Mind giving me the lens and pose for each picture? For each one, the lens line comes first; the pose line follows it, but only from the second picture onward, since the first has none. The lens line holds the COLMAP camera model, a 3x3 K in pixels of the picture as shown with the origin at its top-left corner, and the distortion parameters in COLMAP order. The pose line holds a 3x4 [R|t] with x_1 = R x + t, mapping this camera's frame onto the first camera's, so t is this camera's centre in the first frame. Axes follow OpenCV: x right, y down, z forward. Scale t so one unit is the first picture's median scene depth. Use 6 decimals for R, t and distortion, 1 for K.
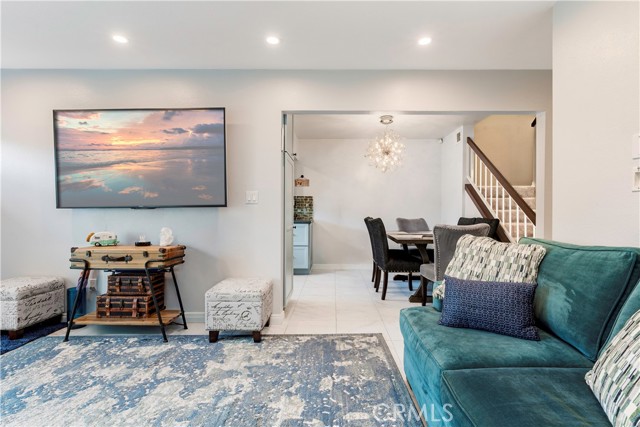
lens RADIAL K [[307.2, 0, 333.0], [0, 307.2, 214.0], [0, 0, 1]] dist [-0.001301, -0.000265]
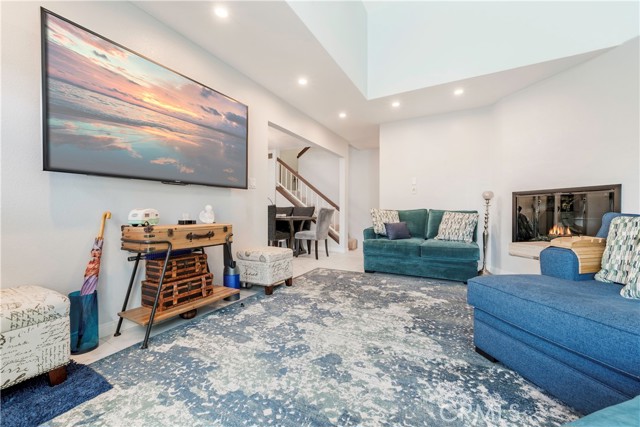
lens RADIAL K [[255.9, 0, 320.0], [0, 255.9, 213.5], [0, 0, 1]] dist [0.000244, -0.000126]
pose [[0.480703, -0.006650, 0.876858, -1.208390], [0.003707, 0.999978, 0.005552, 0.074720], [-0.876876, 0.000582, 0.480717, 0.303979]]
